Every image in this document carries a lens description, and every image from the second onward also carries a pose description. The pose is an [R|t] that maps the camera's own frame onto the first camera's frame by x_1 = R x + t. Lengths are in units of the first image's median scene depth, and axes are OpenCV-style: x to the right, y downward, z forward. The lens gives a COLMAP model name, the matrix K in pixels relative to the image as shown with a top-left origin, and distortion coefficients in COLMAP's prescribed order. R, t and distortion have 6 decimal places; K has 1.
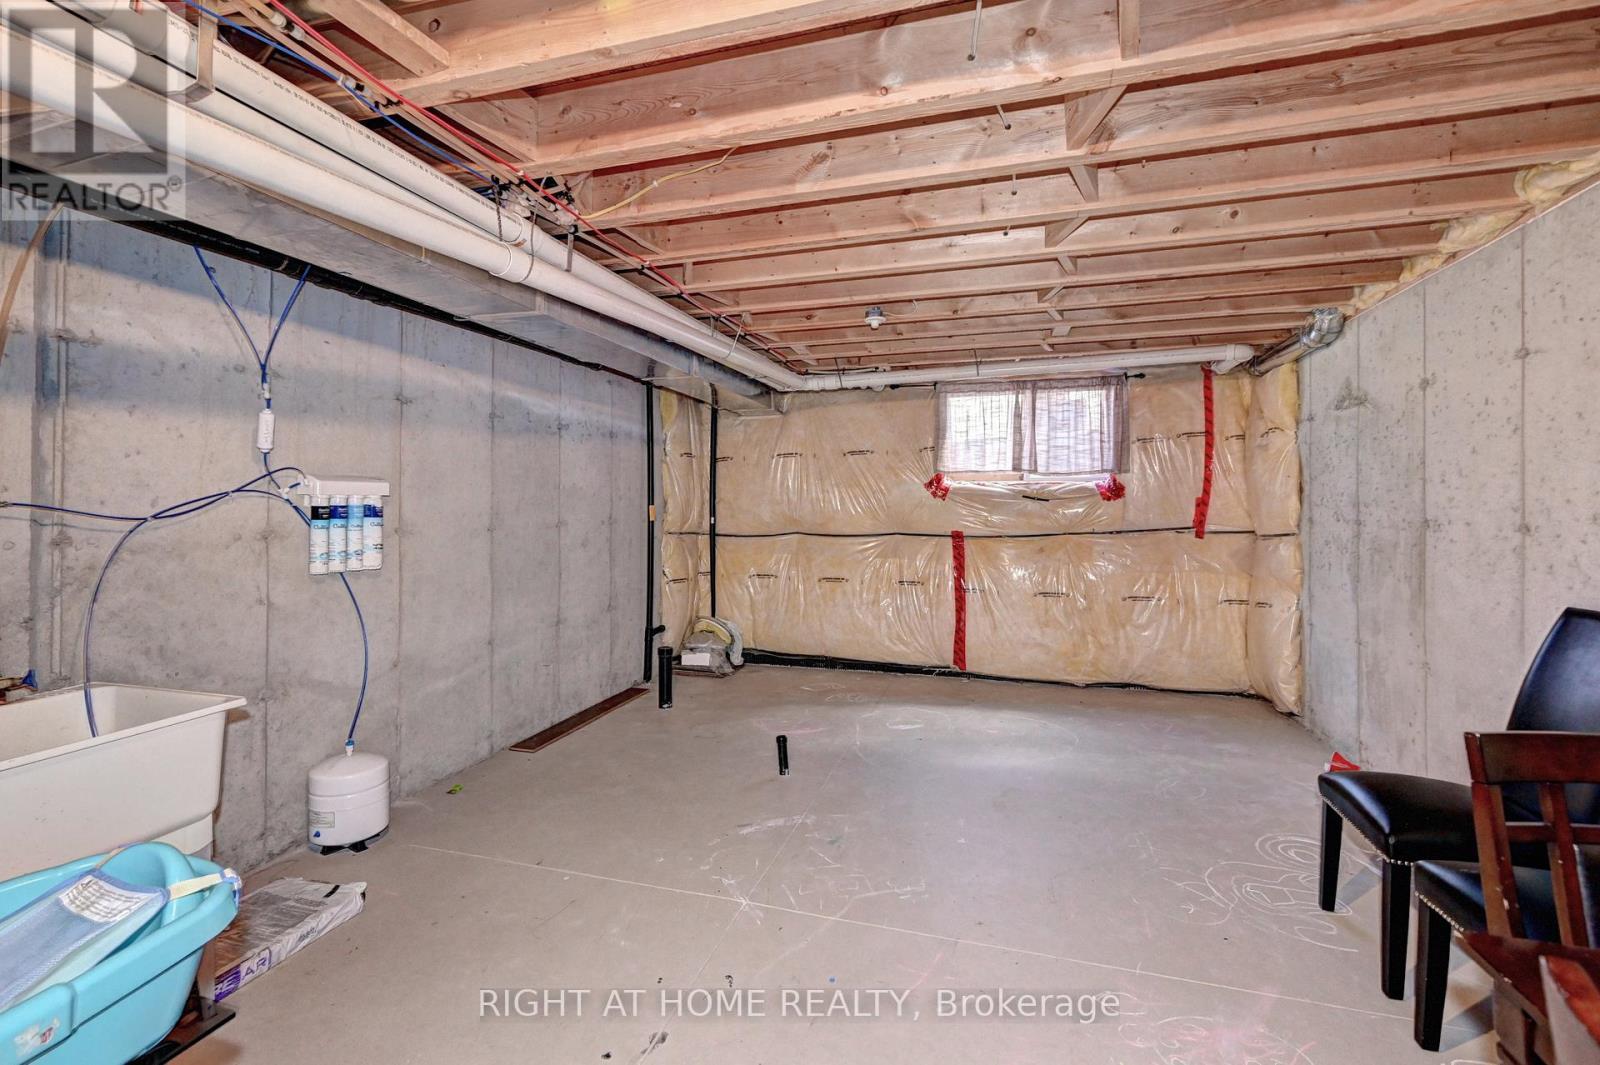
lens RADIAL K [[697.2, 0, 800.0], [0, 697.2, 532.5], [0, 0, 1]] dist [0.000999, 0.000140]
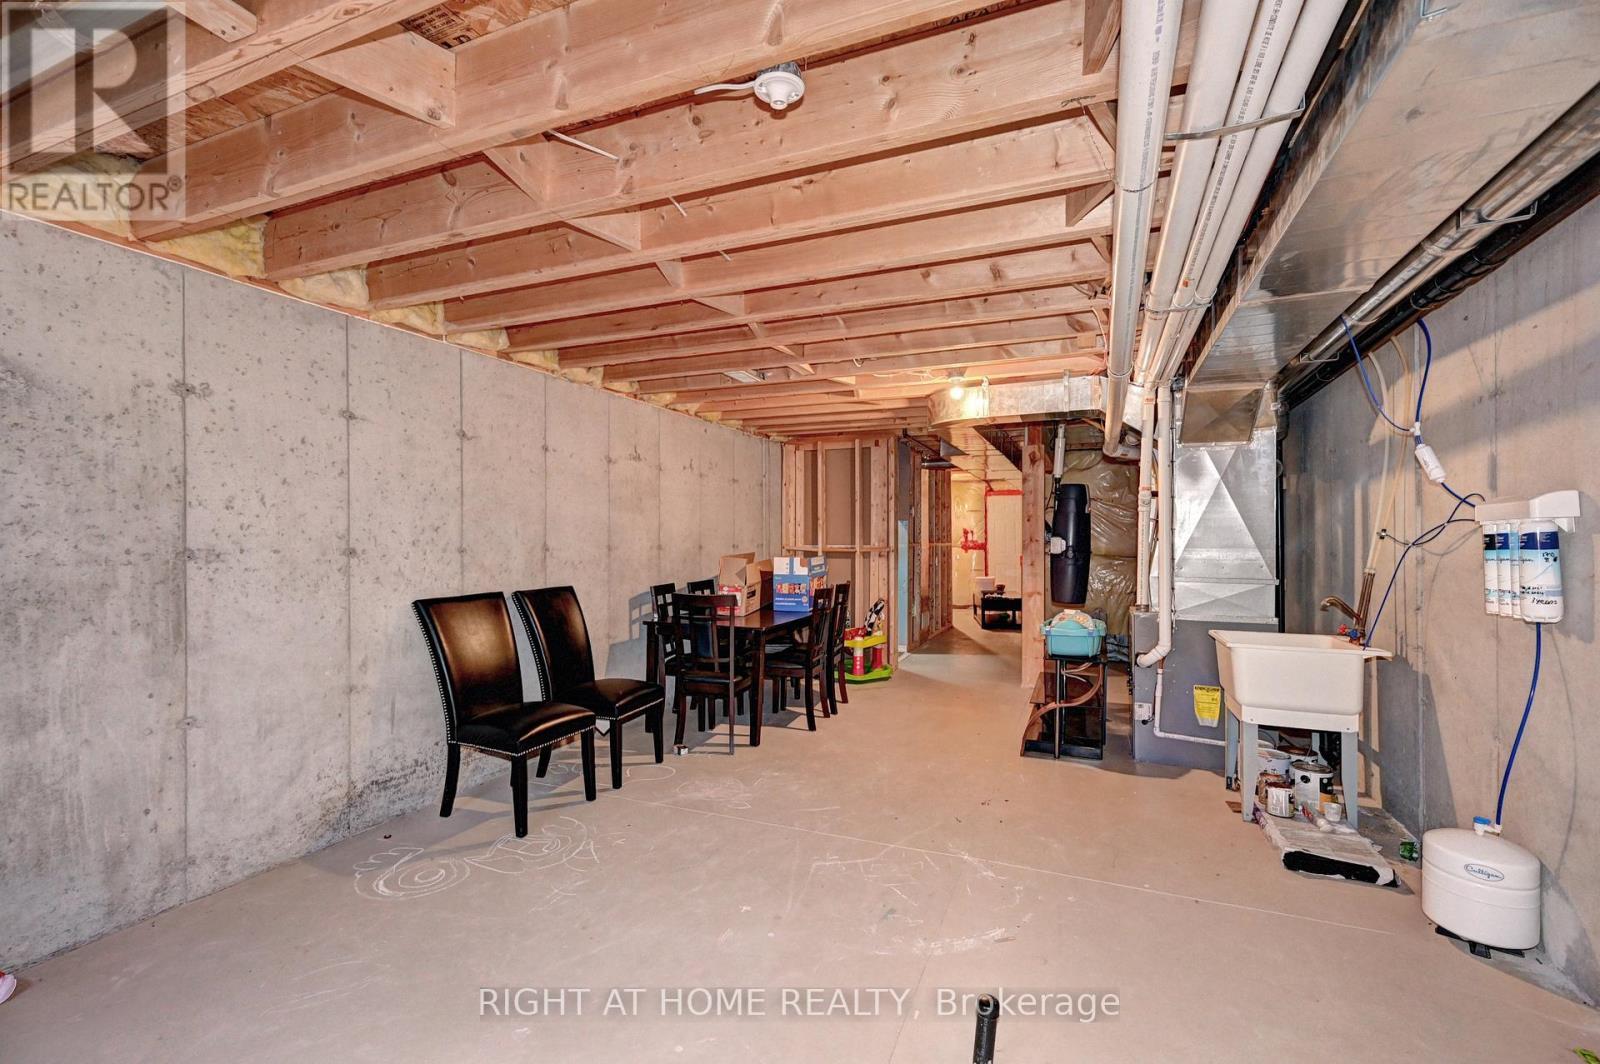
lens RADIAL K [[697.2, 0, 800.0], [0, 697.2, 532.0], [0, 0, 1]] dist [0.000999, 0.000140]
pose [[-0.993284, 0.000564, 0.115697, 0.067901], [0.003964, 0.999567, 0.029157, -0.075227], [-0.115630, 0.029420, -0.992857, 2.139765]]
